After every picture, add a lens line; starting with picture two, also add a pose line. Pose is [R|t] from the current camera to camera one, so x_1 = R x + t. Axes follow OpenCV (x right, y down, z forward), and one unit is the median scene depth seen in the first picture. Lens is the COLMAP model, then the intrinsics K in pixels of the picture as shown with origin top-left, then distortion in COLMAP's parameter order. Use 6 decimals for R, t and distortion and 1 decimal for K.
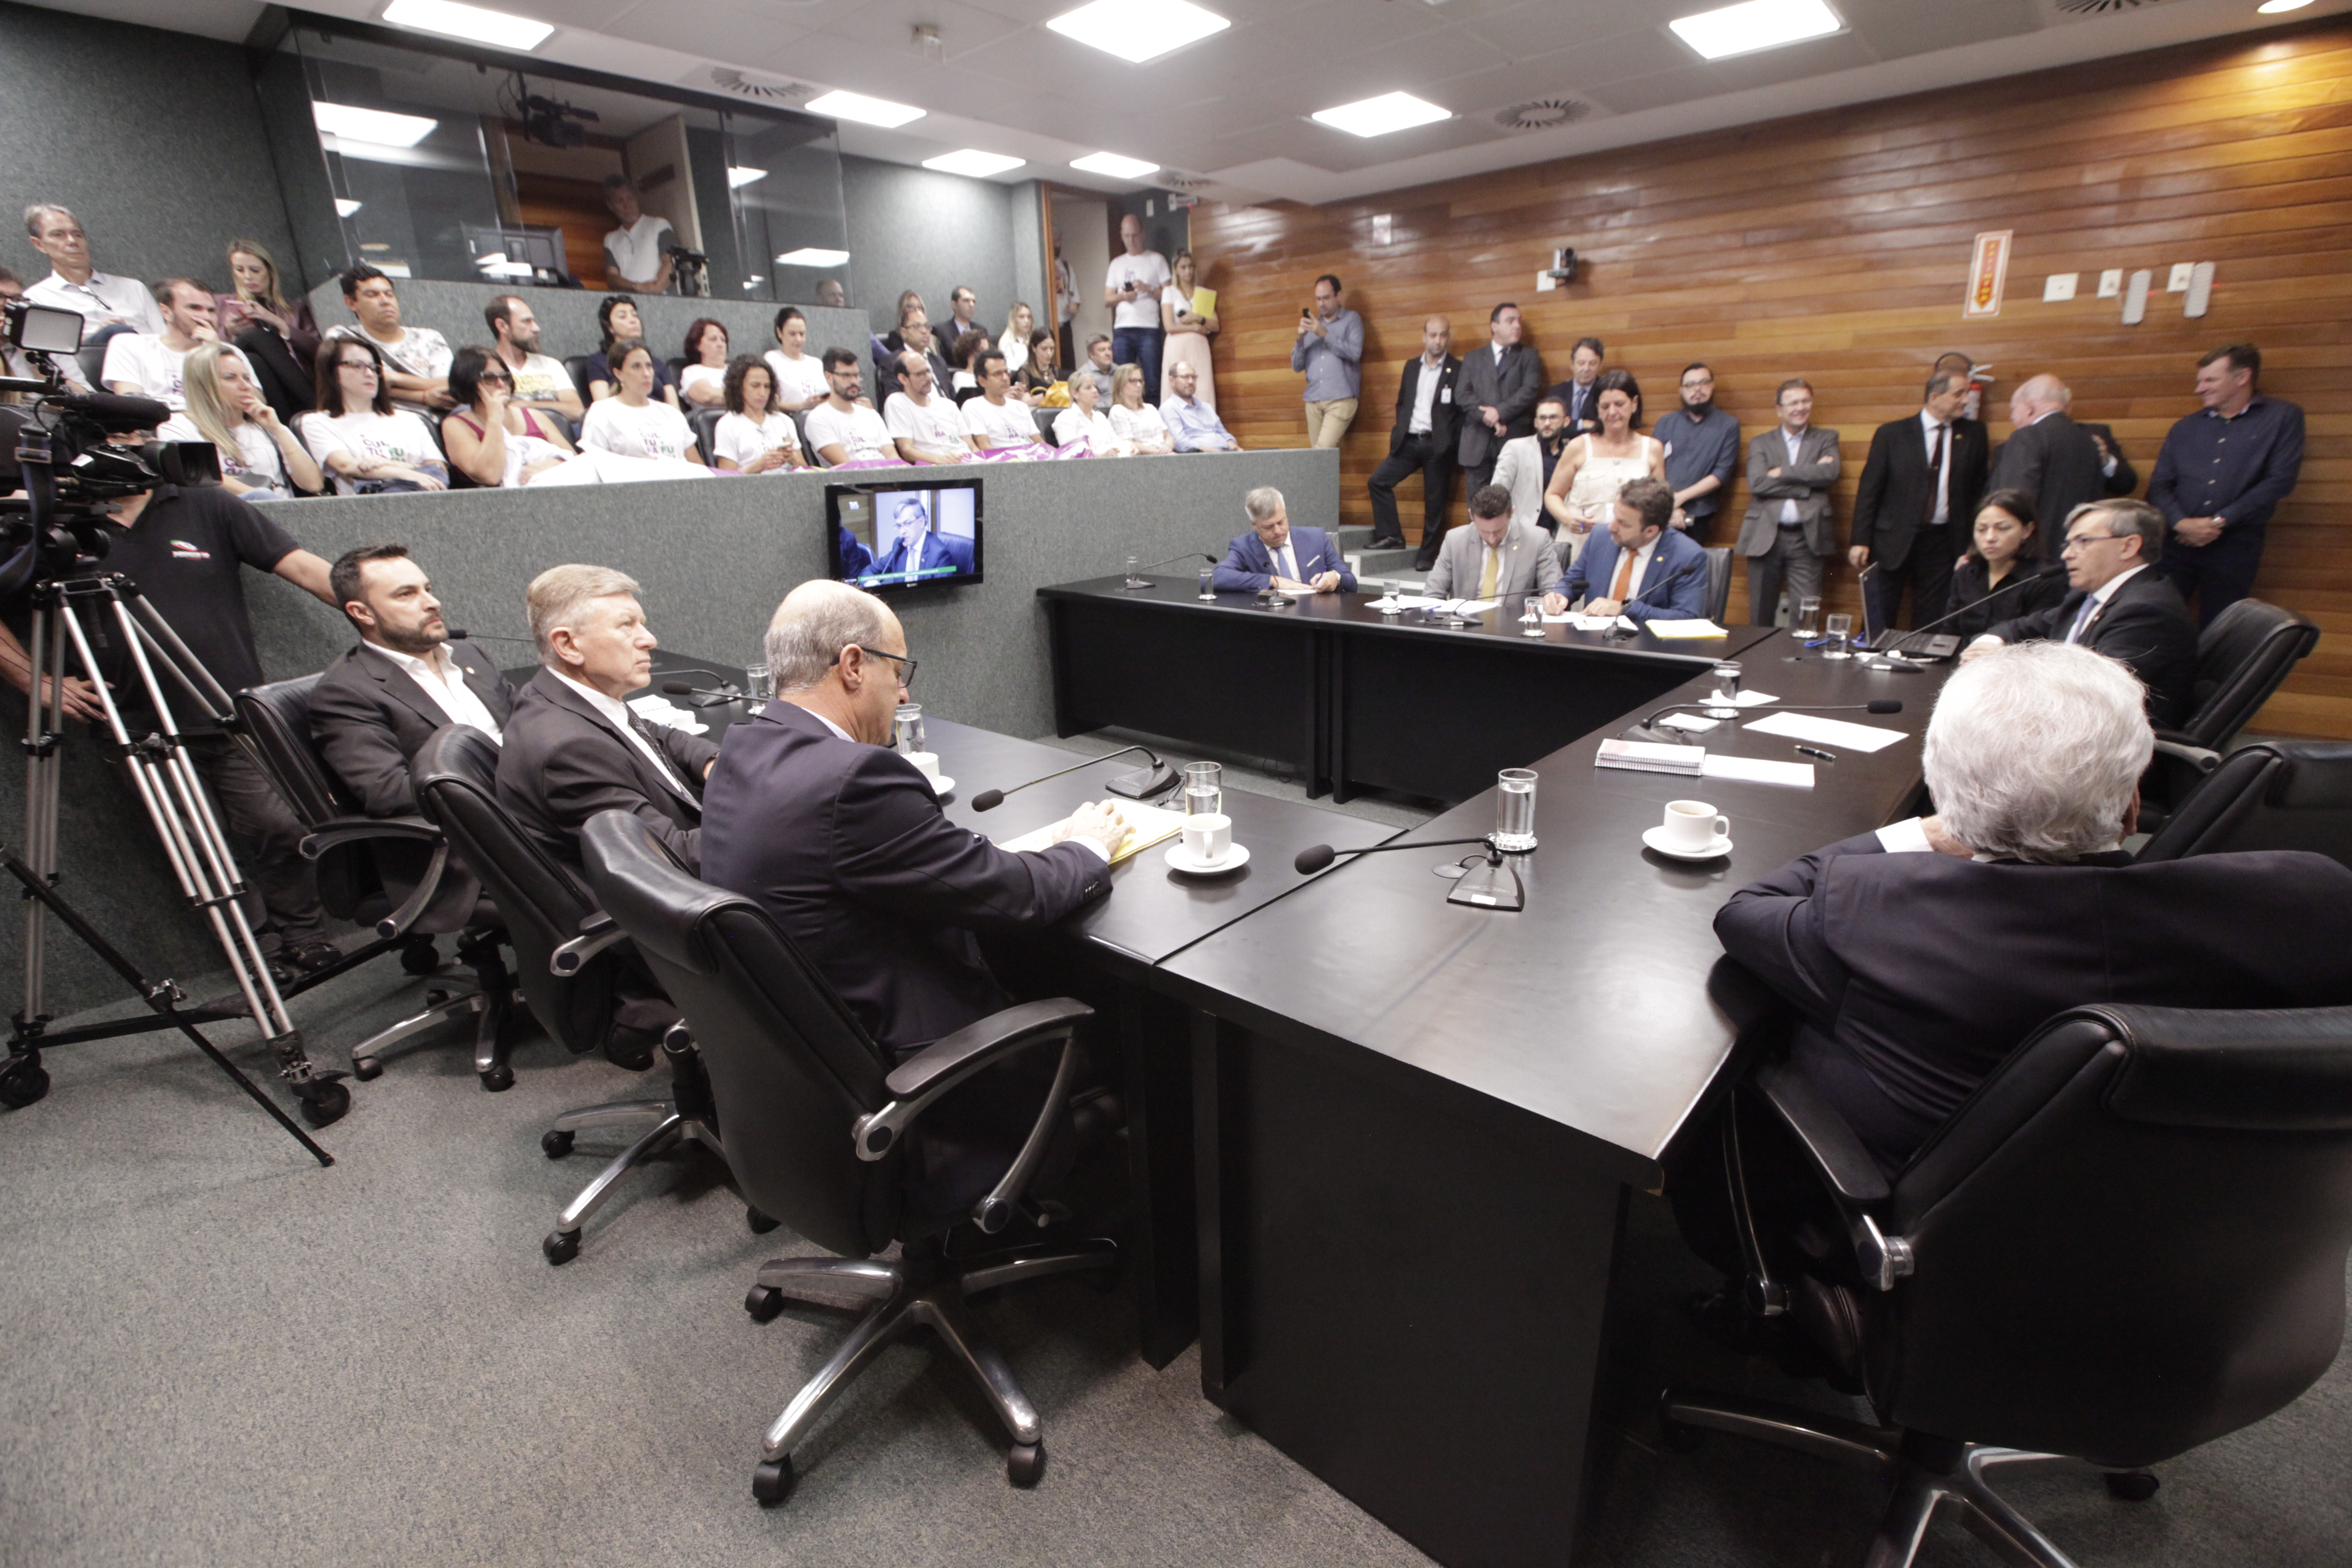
lens RADIAL K [[1071.0, 0, 1192.2], [0, 1071.0, 789.7], [0, 0, 1]] dist [-0.044452, 0.014542]
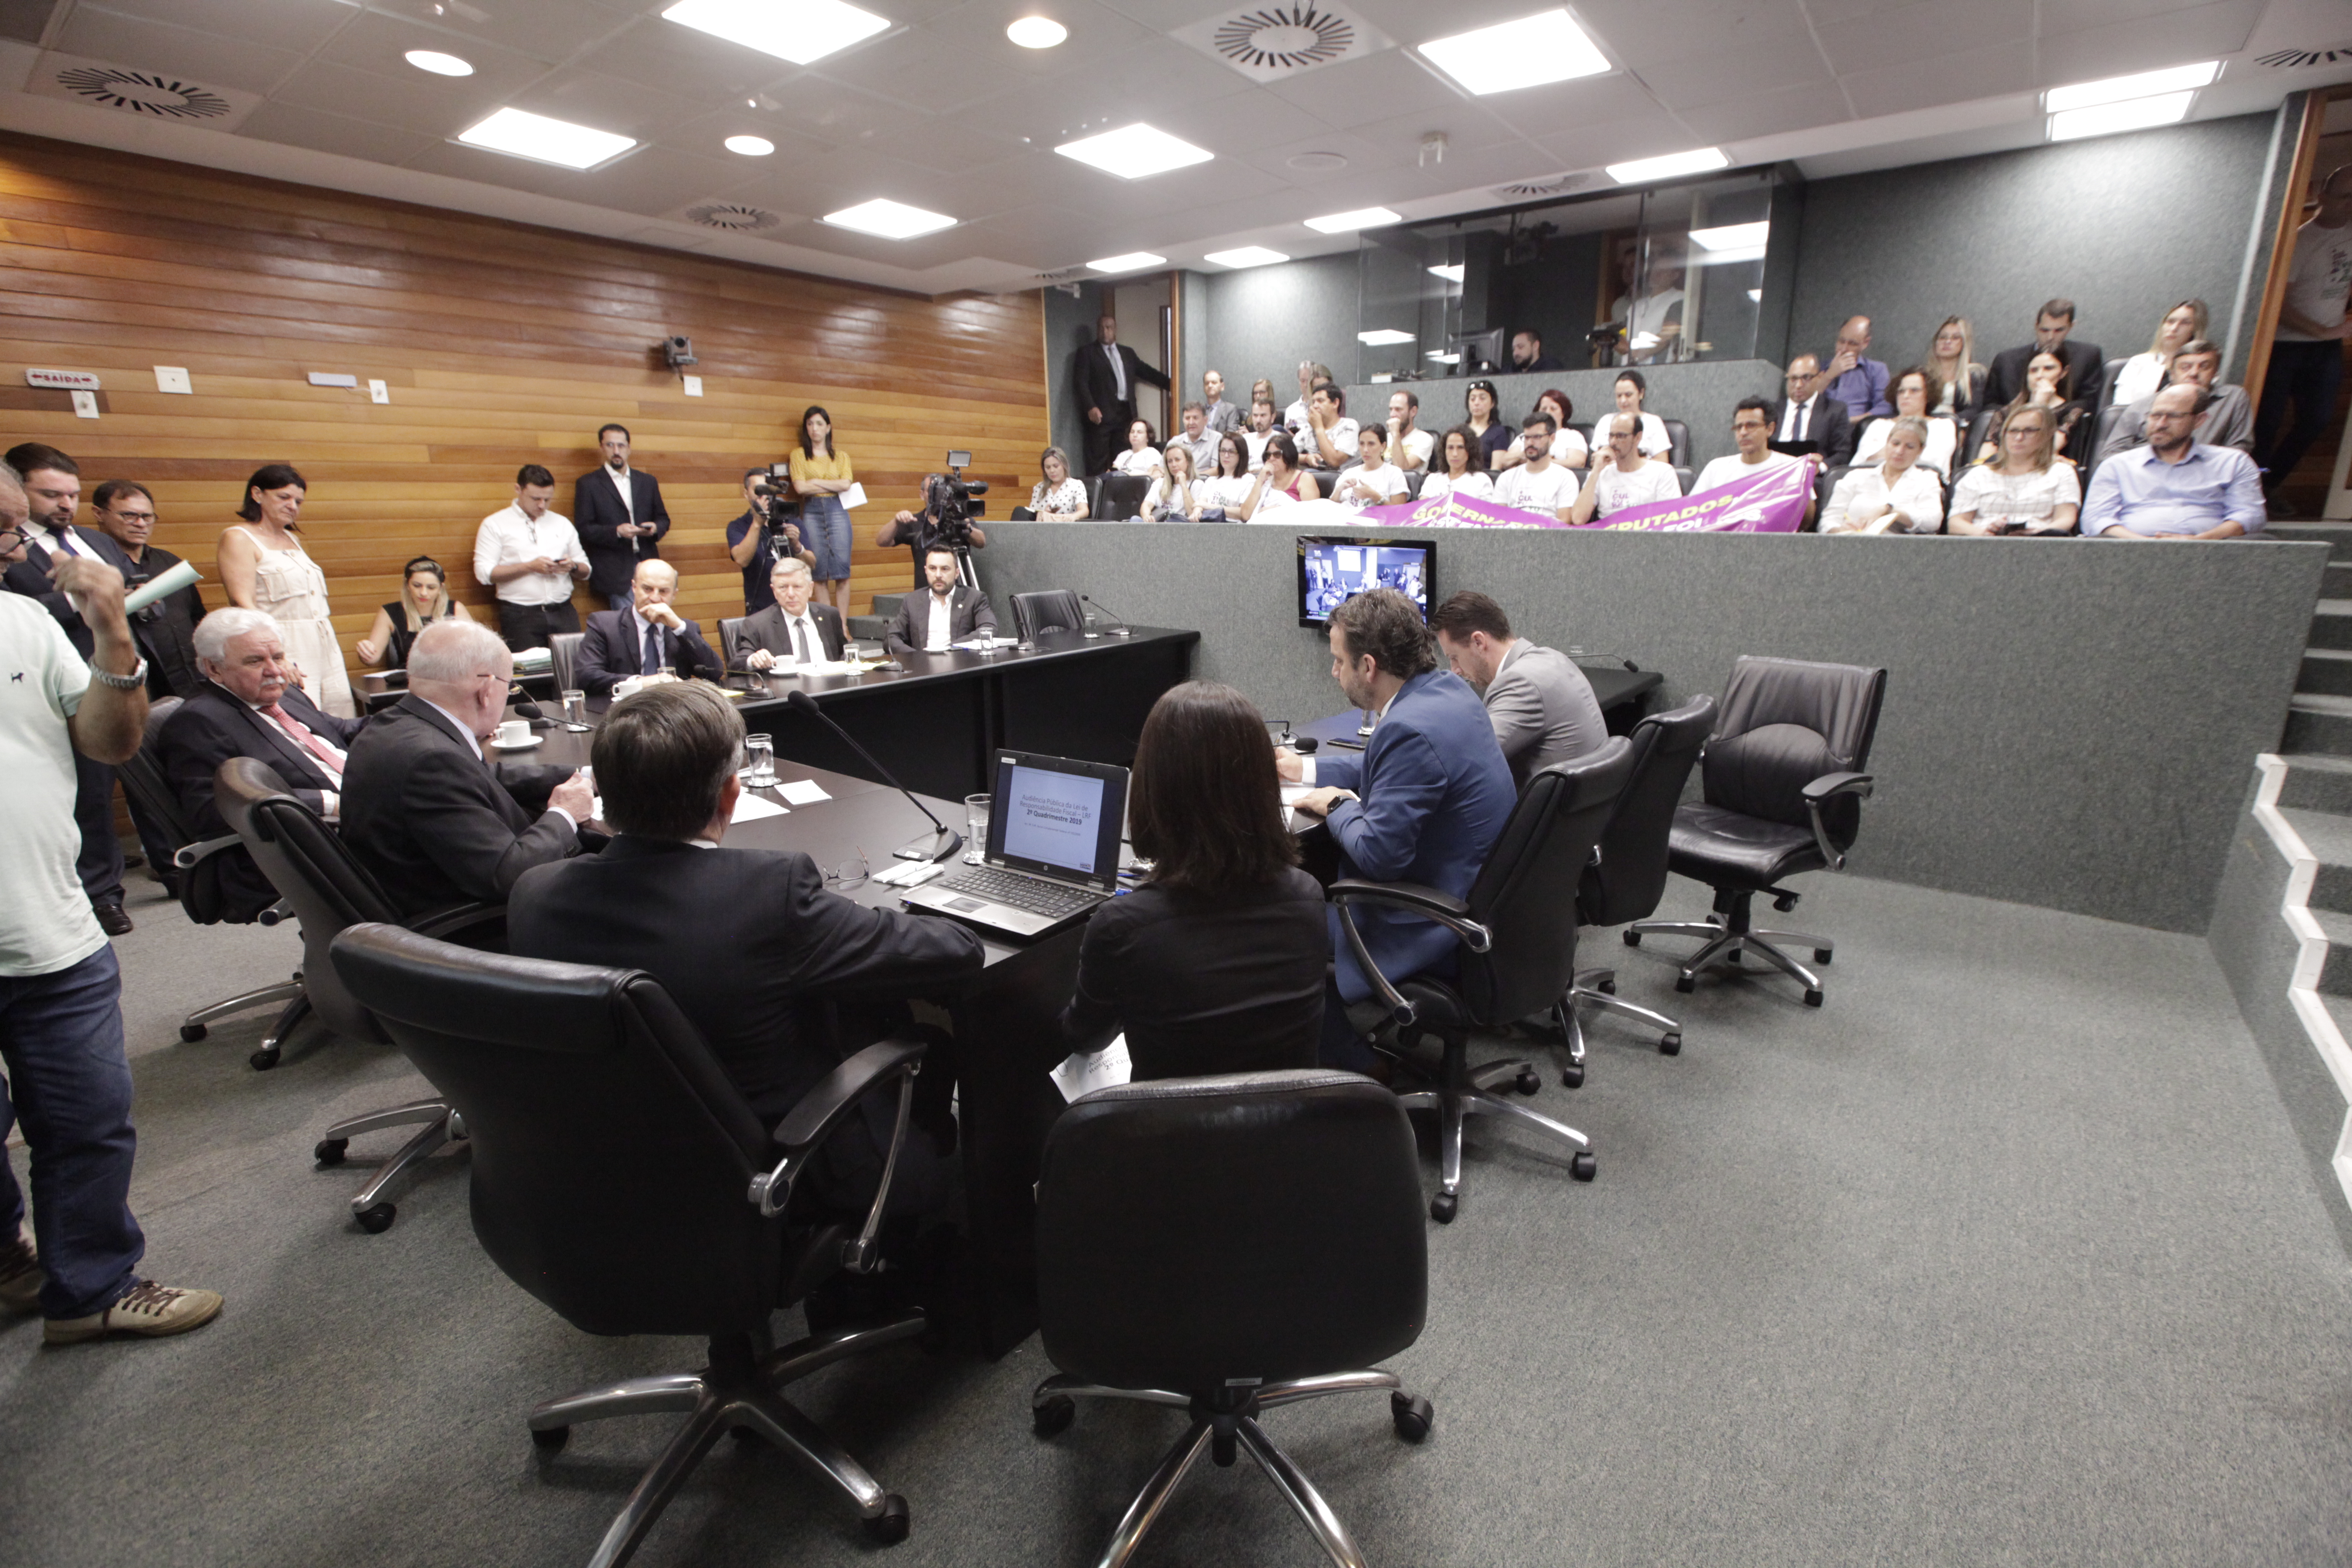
lens RADIAL K [[1071.0, 0, 1192.2], [0, 1071.0, 789.7], [0, 0, 1]] dist [-0.044452, 0.014542]
pose [[0.068299, 0.282334, -0.956882, 0.749321], [-0.309490, 0.917801, 0.248713, -0.224188], [0.948447, 0.279159, 0.150064, 0.603649]]
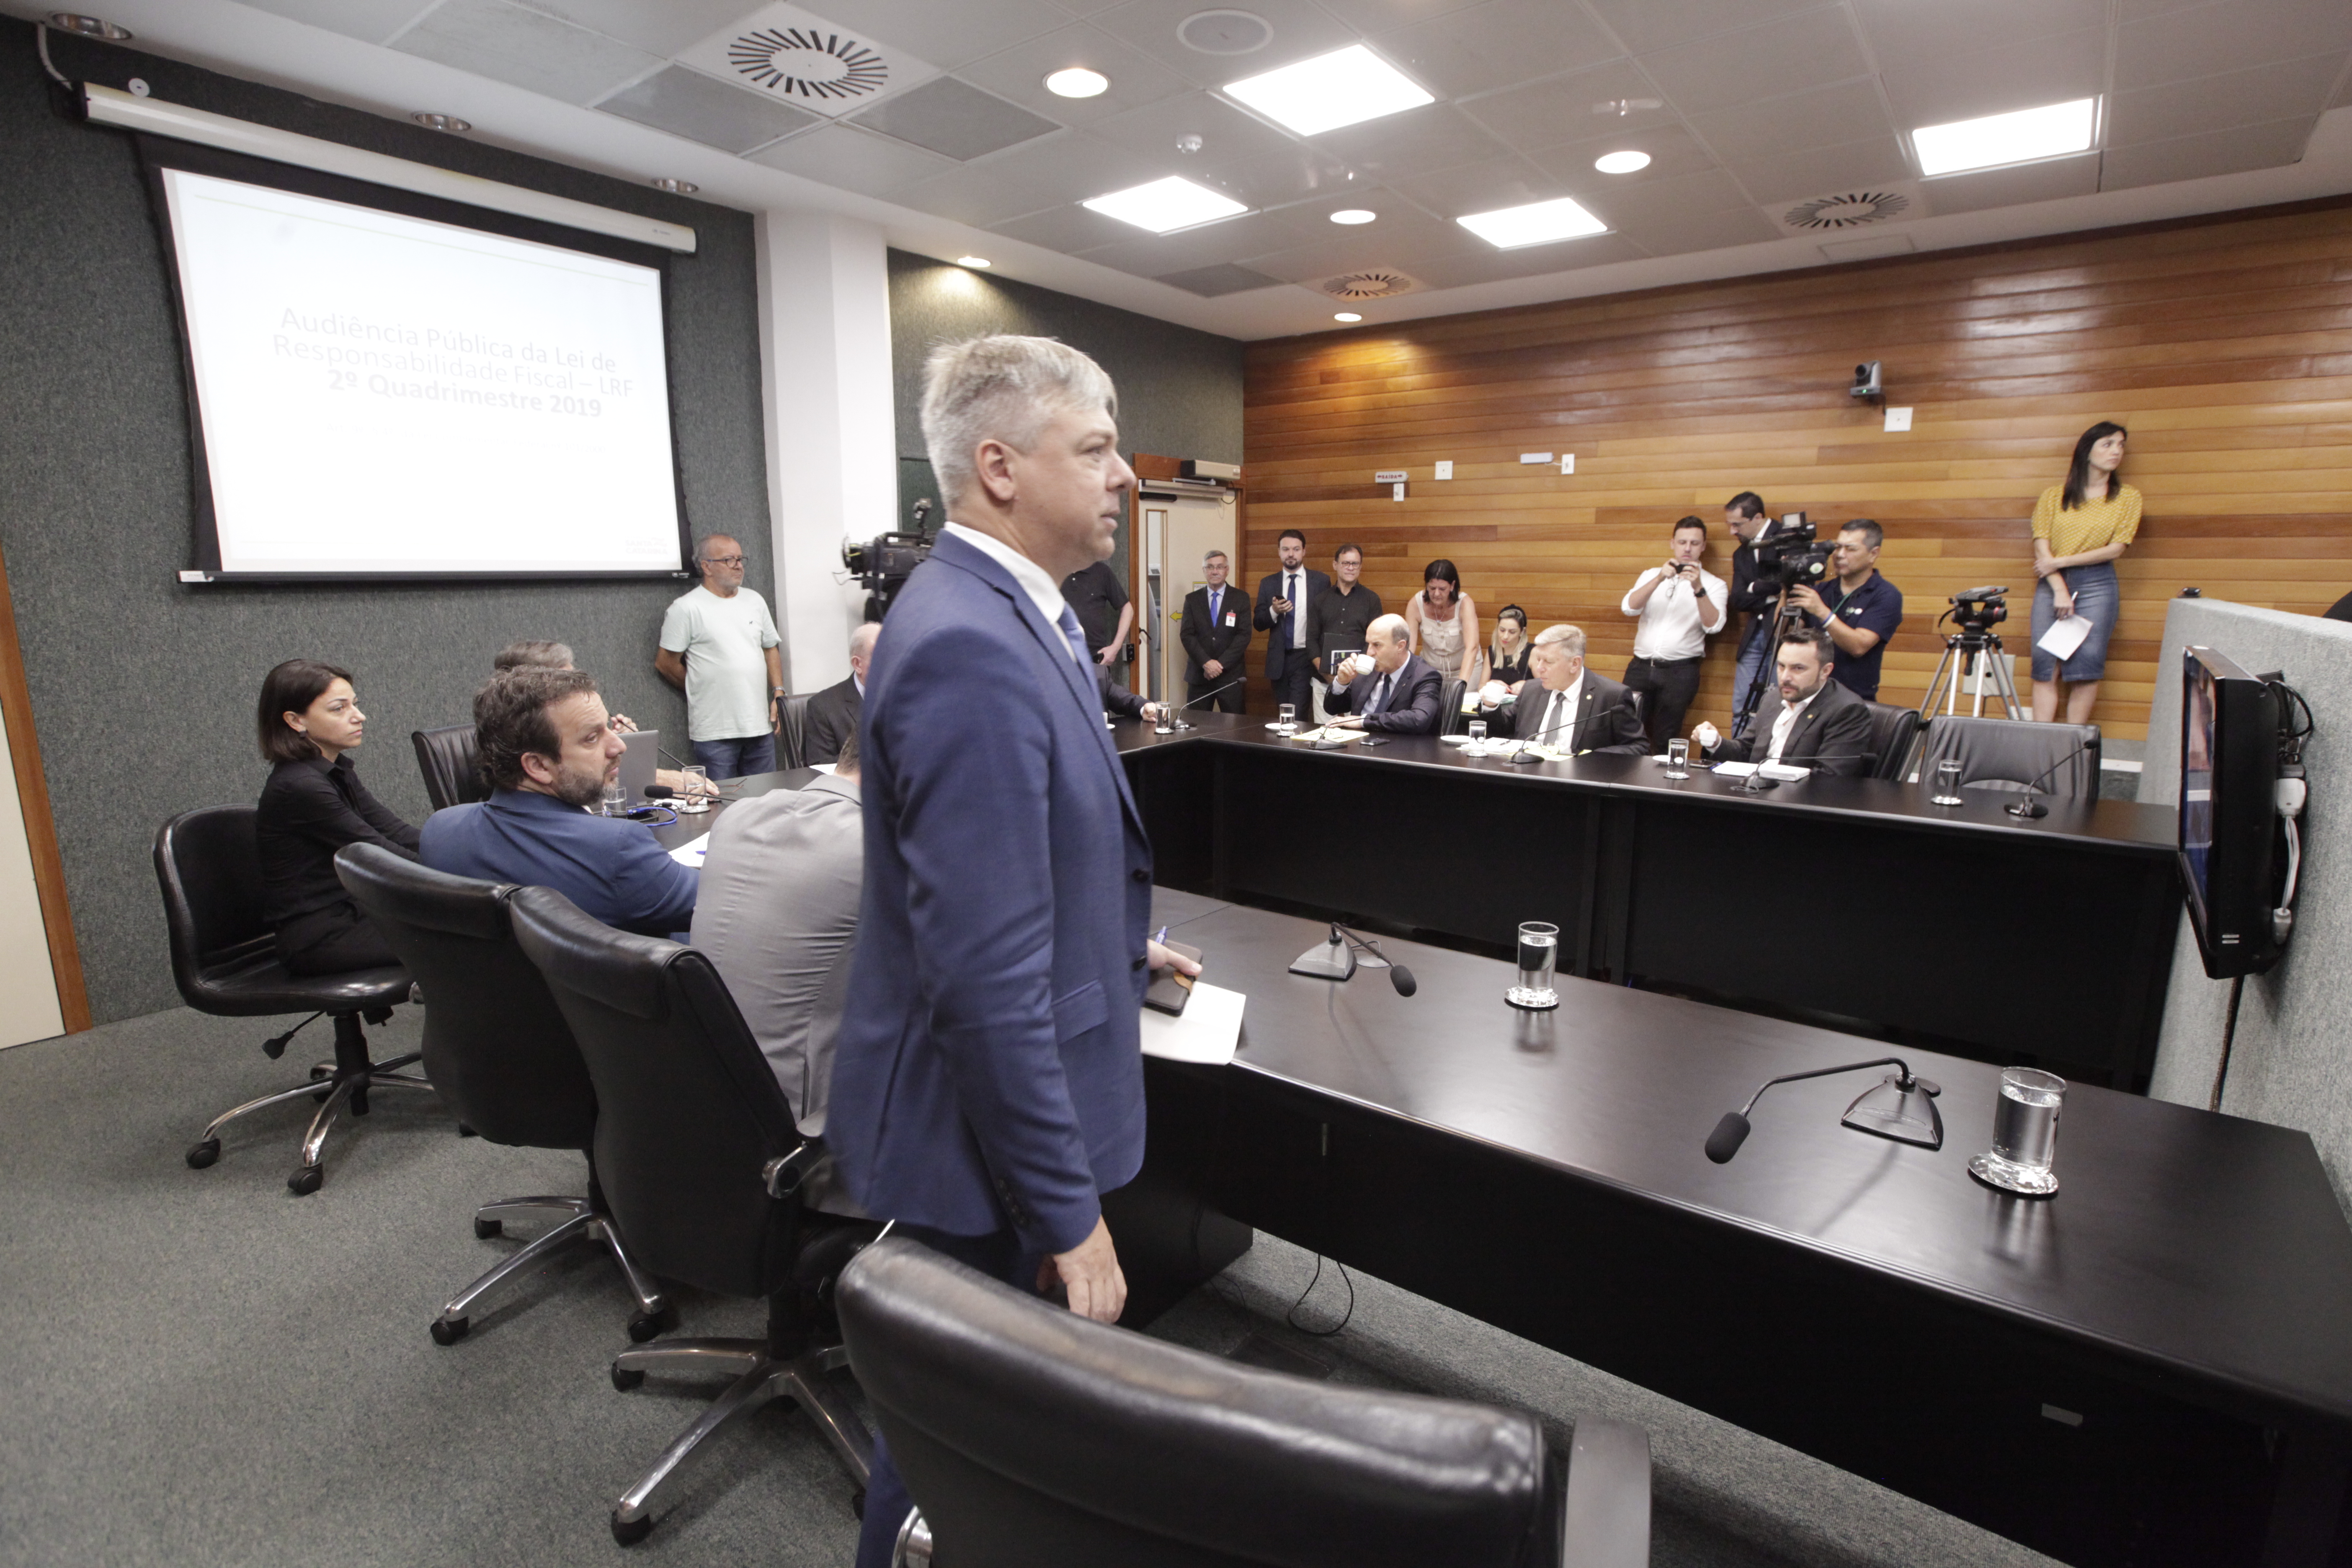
lens RADIAL K [[1149.9, 0, 1193.2], [0, 1149.9, 785.5], [0, 0, 1]] dist [-0.045575, 0.022530]
pose [[-0.997429, 0.038302, -0.060565, 0.121197], [0.003874, 0.872759, 0.488136, -0.393982], [0.071555, 0.486647, -0.870664, 1.156974]]
